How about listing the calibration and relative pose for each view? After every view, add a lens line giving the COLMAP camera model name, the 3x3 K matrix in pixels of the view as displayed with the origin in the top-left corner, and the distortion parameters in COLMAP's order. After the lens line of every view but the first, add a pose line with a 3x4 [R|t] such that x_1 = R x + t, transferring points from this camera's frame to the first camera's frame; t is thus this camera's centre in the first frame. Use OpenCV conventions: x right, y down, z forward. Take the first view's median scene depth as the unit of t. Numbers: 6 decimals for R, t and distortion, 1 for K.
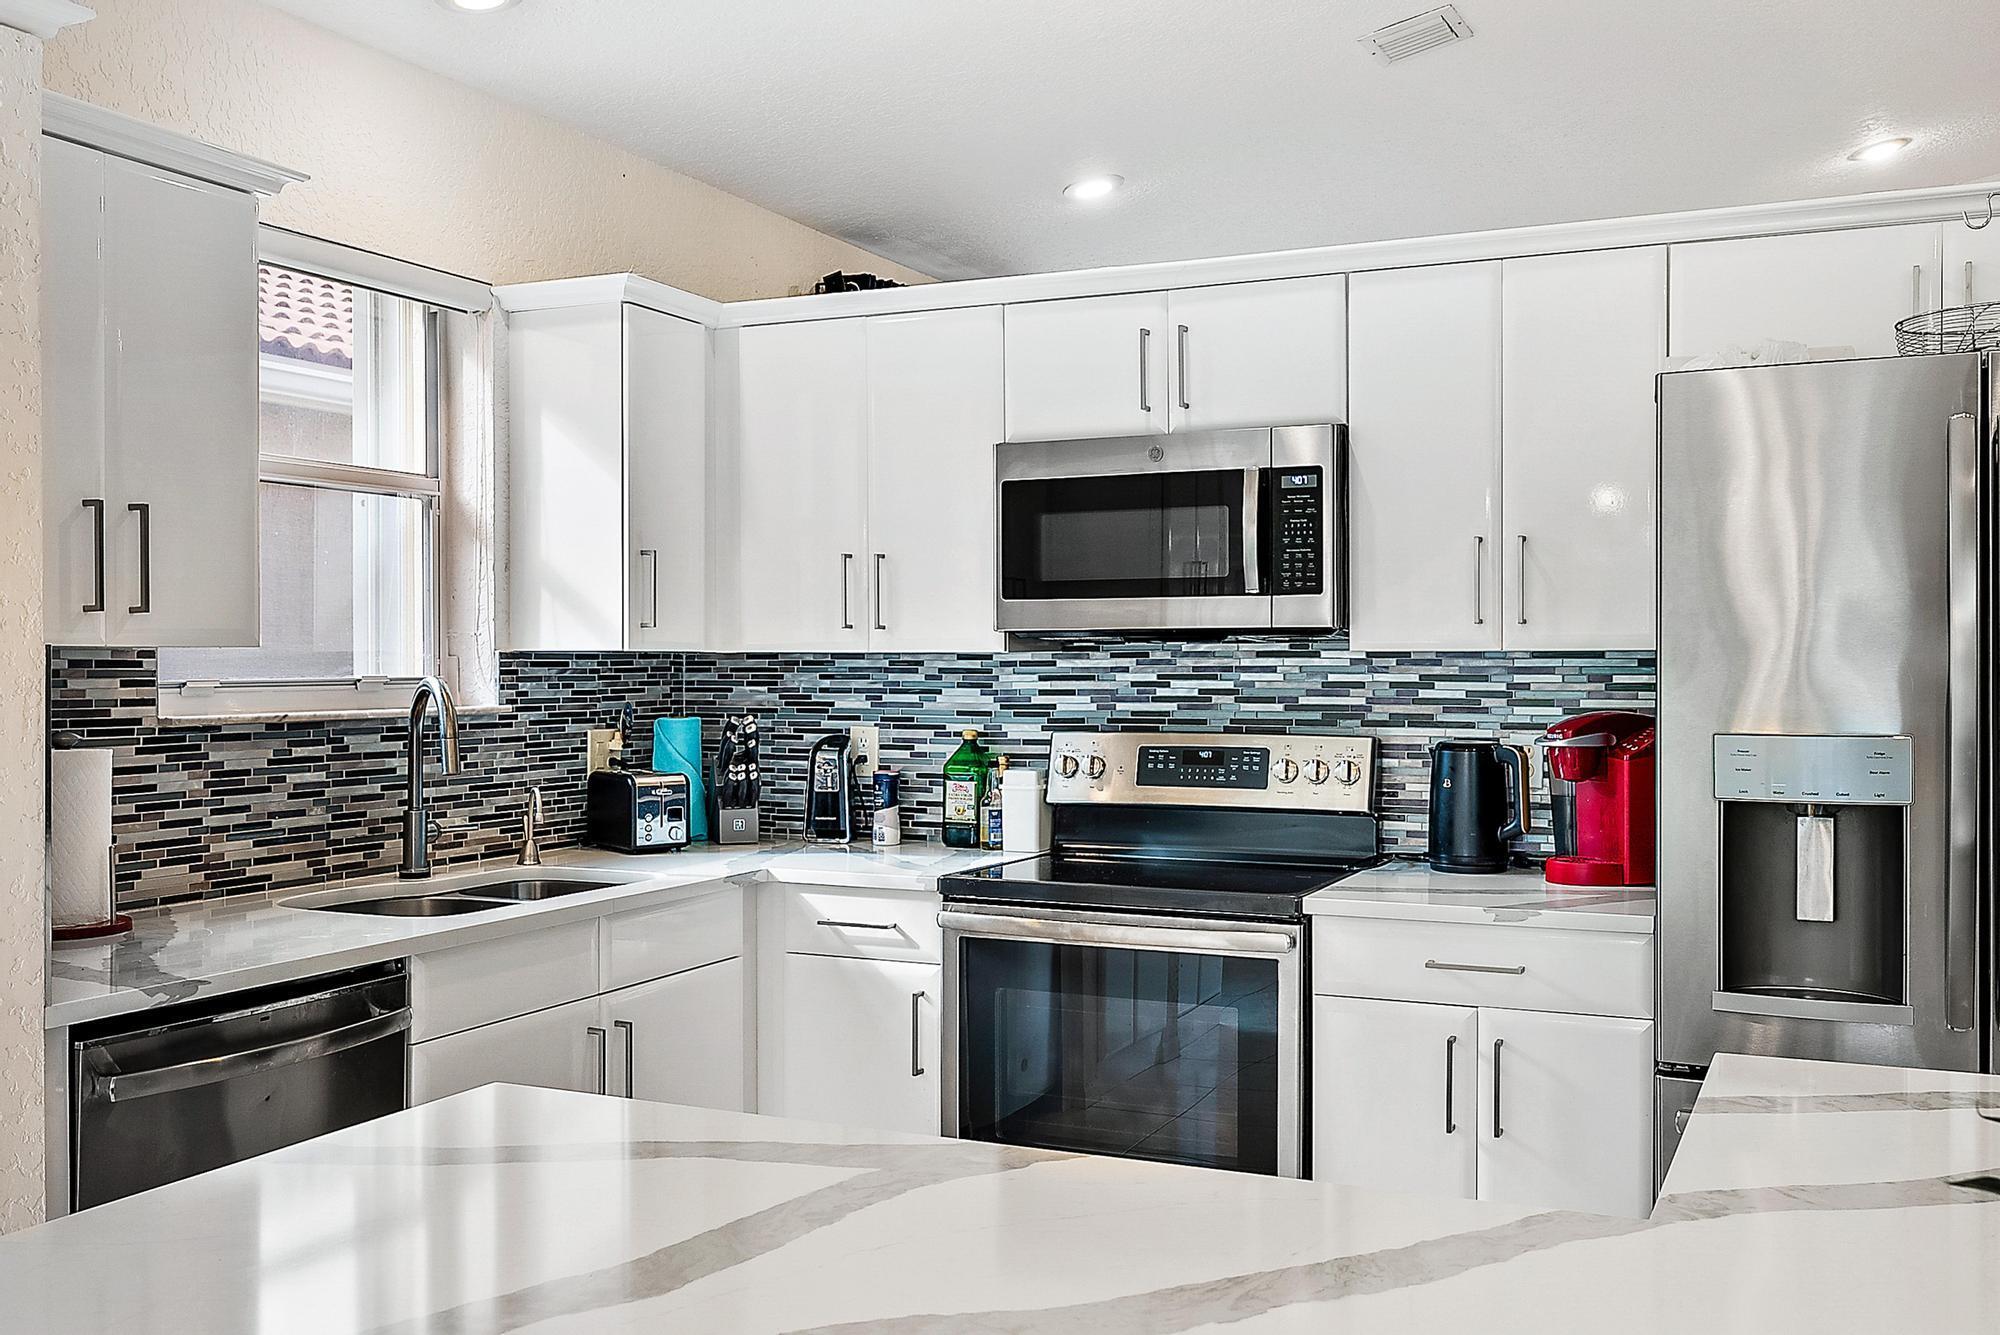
lens RADIAL K [[1867.8, 0, 1000.0], [0, 1867.8, 667.5], [0, 0, 1]] dist [-0.001180, 0.005538]
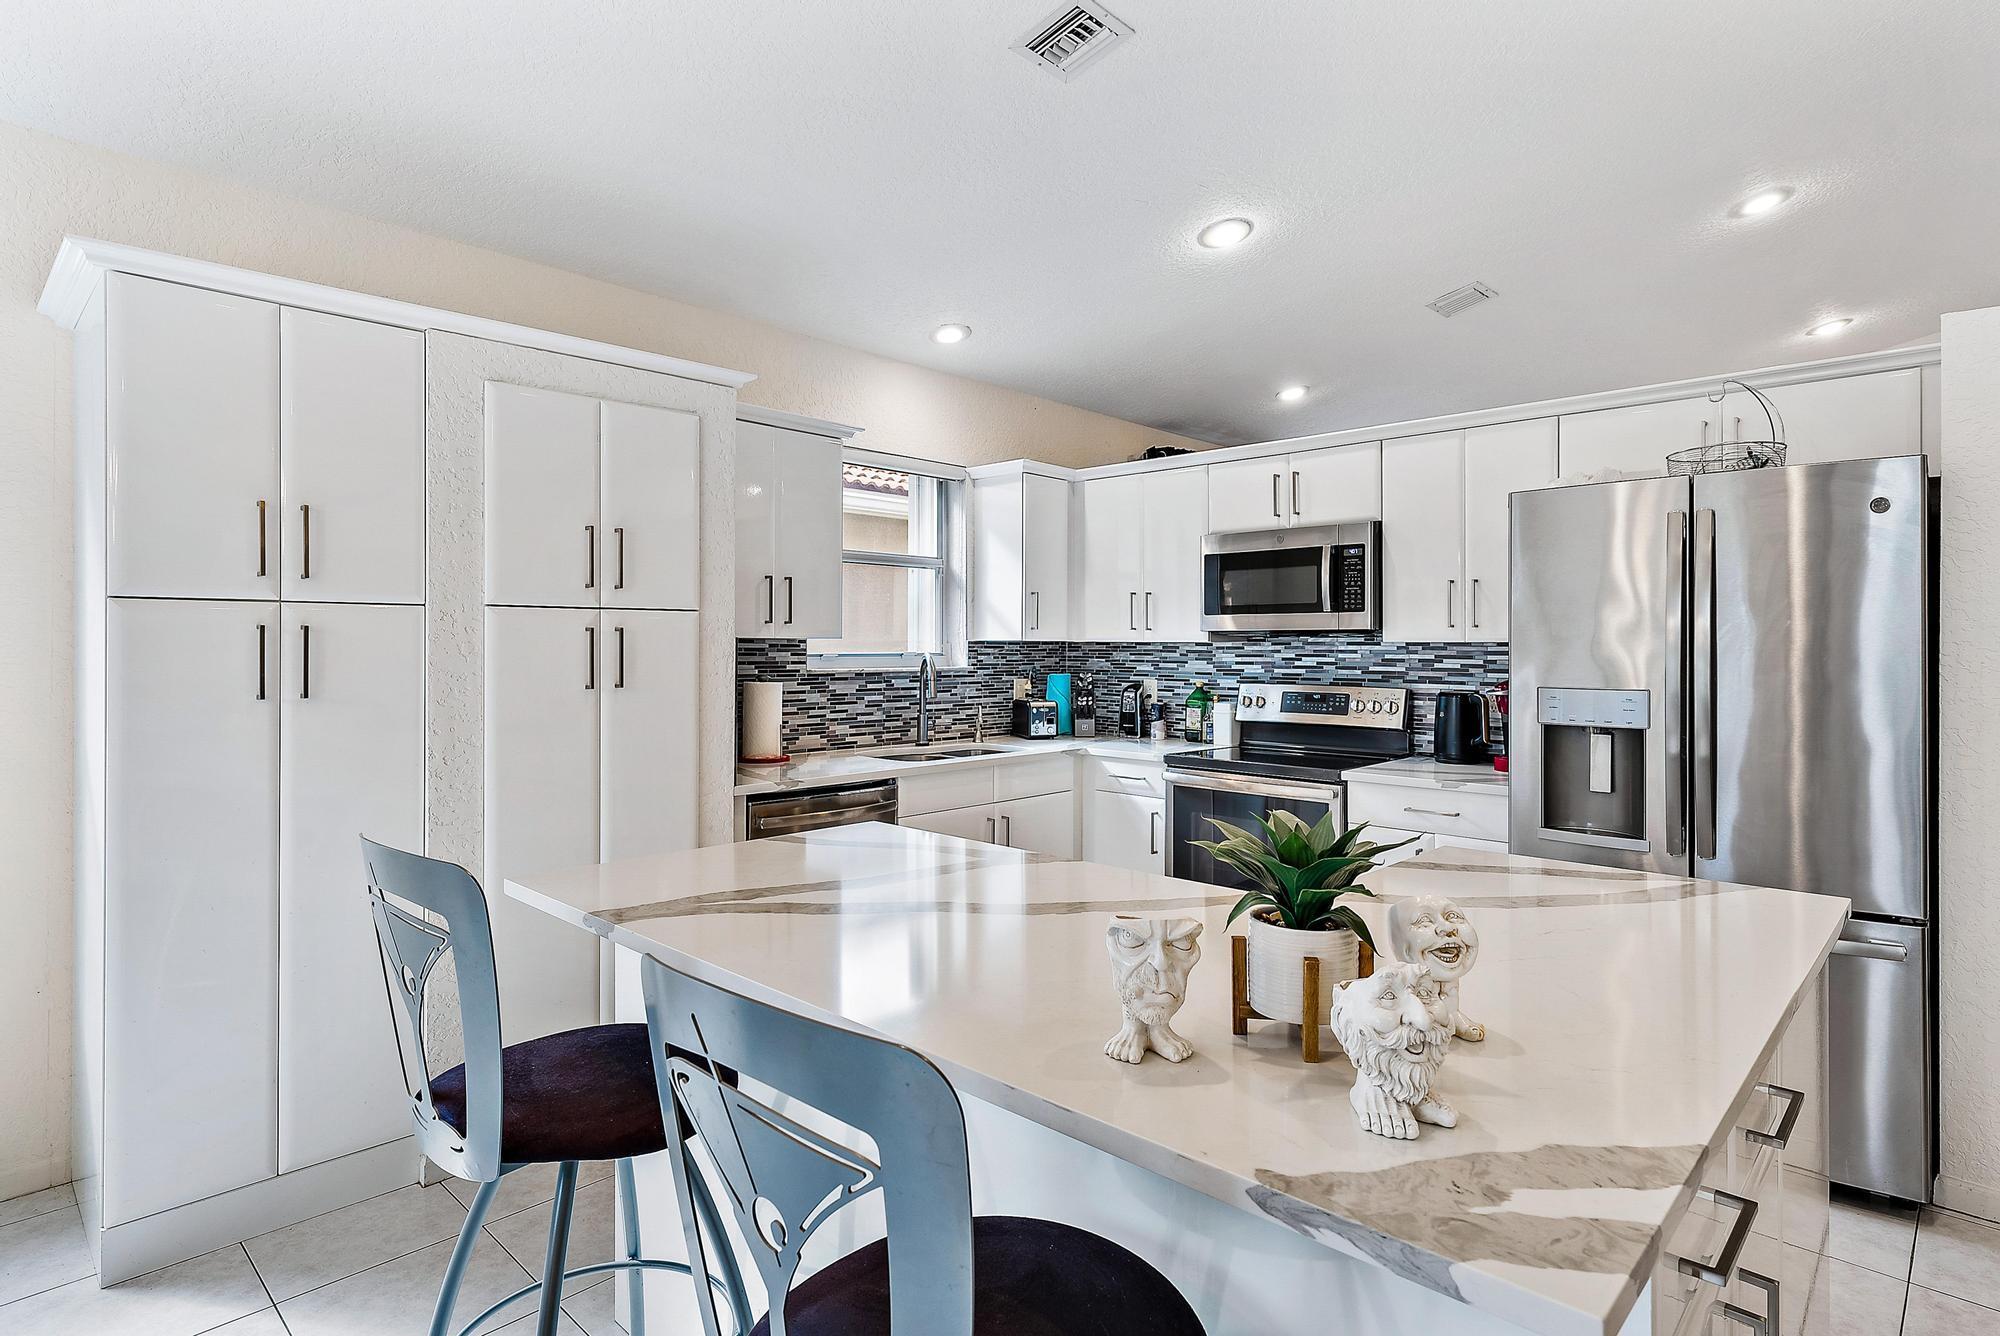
lens RADIAL K [[1037.0, 0, 1002.4], [0, 1037.0, 640.3], [0, 0, 1]] dist [-0.000446, 0.000024]
pose [[0.946182, 0.002685, -0.323625, 0.149814], [-0.005815, 0.999945, -0.008704, 0.000667], [0.323584, 0.010118, 0.946145, -0.096151]]
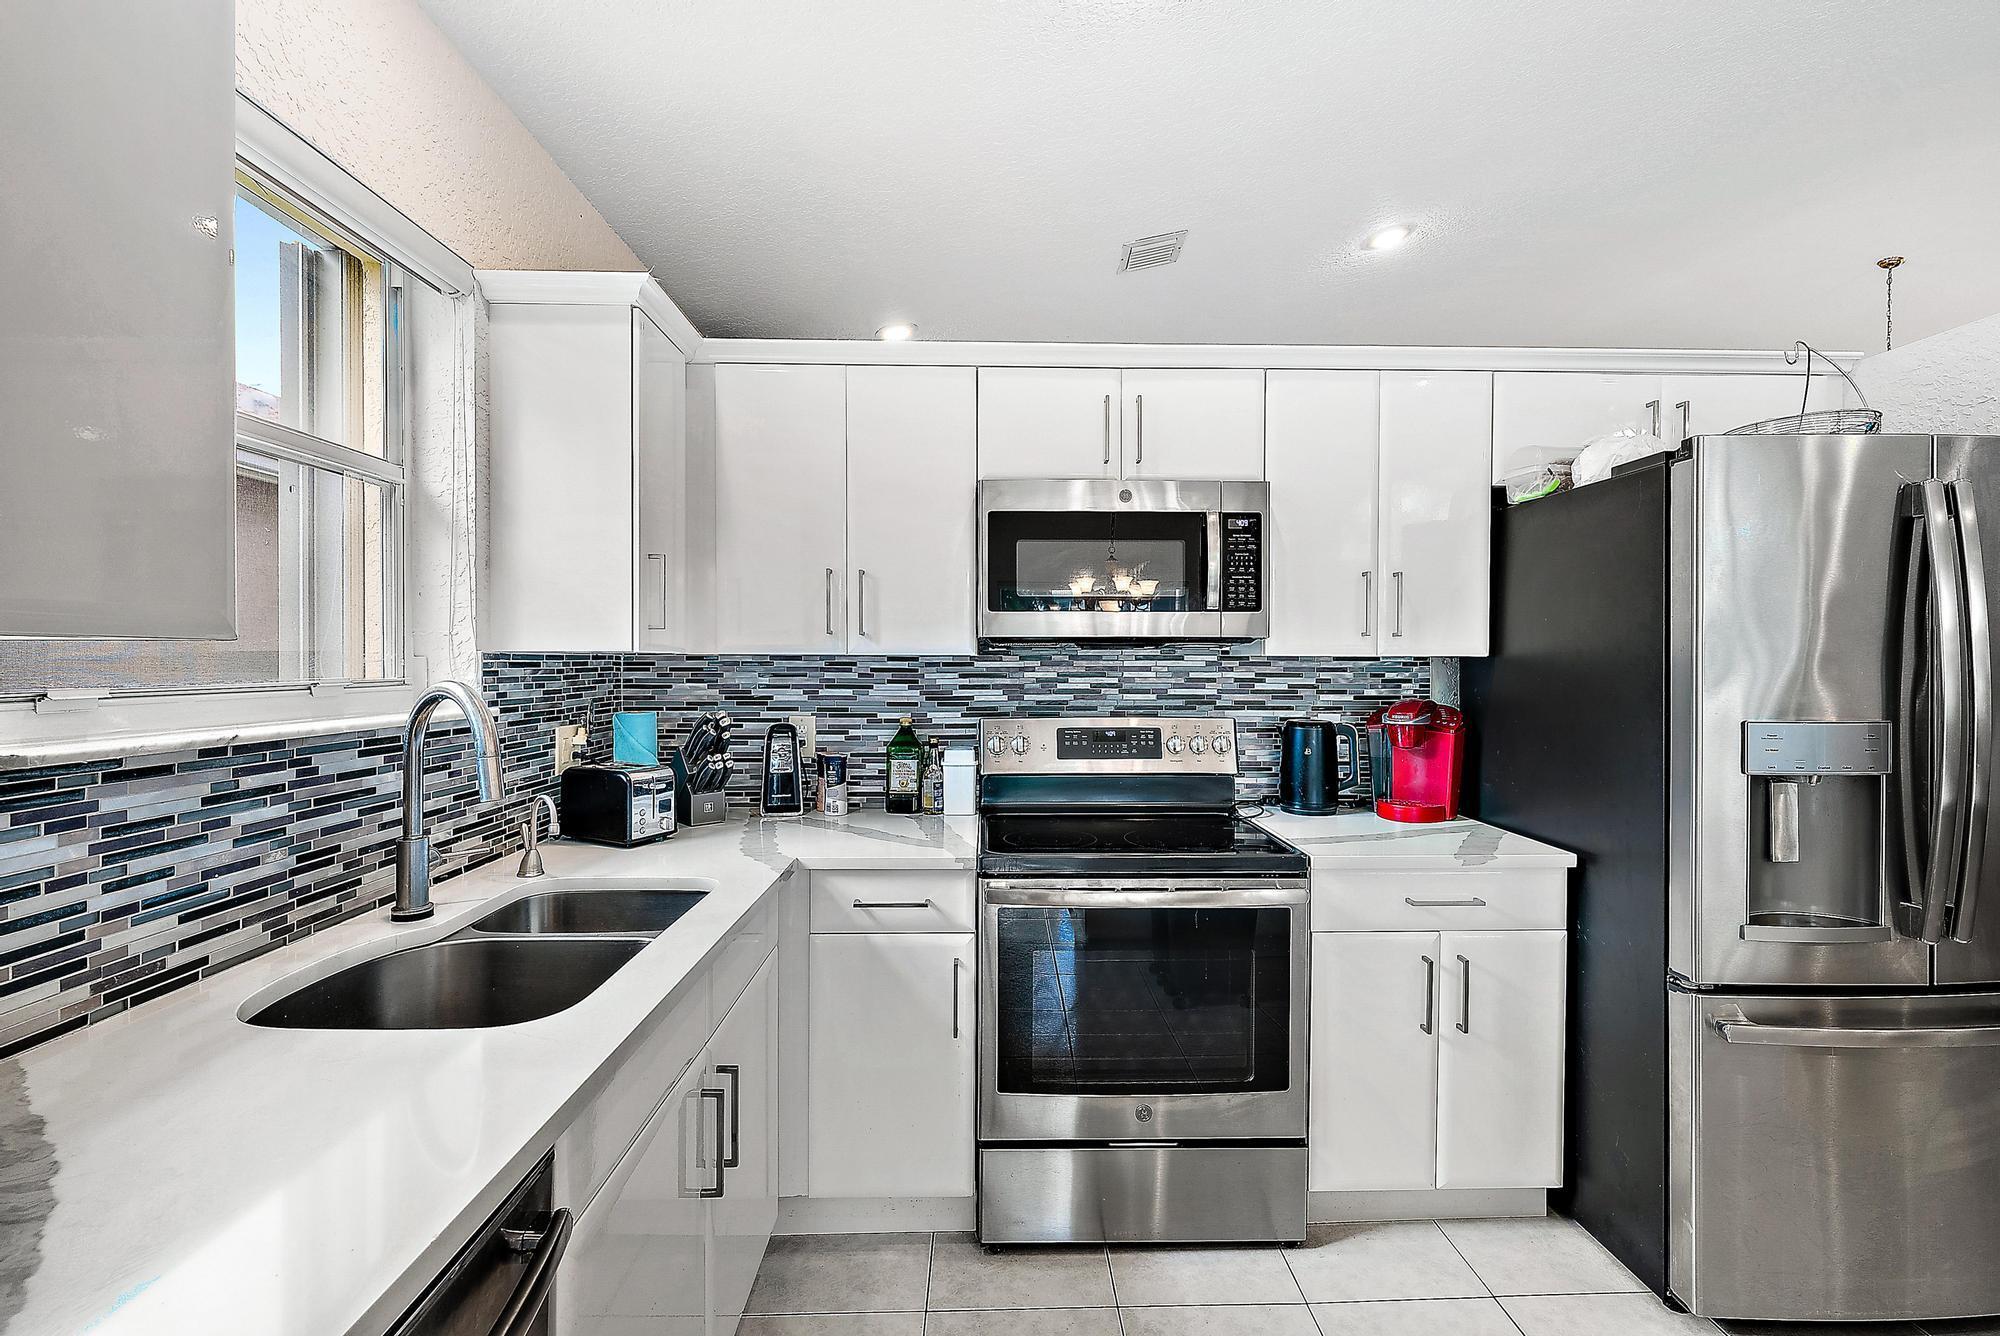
lens RADIAL K [[867.2, 0, 1008.0], [0, 867.2, 664.5], [0, 0, 1]] dist [0.000915, 0.000082]
pose [[0.893852, 0.000312, 0.448362, -0.231020], [-0.000791, 0.999999, 0.000881, -0.002747], [-0.448361, -0.001143, 0.893852, 0.489993]]
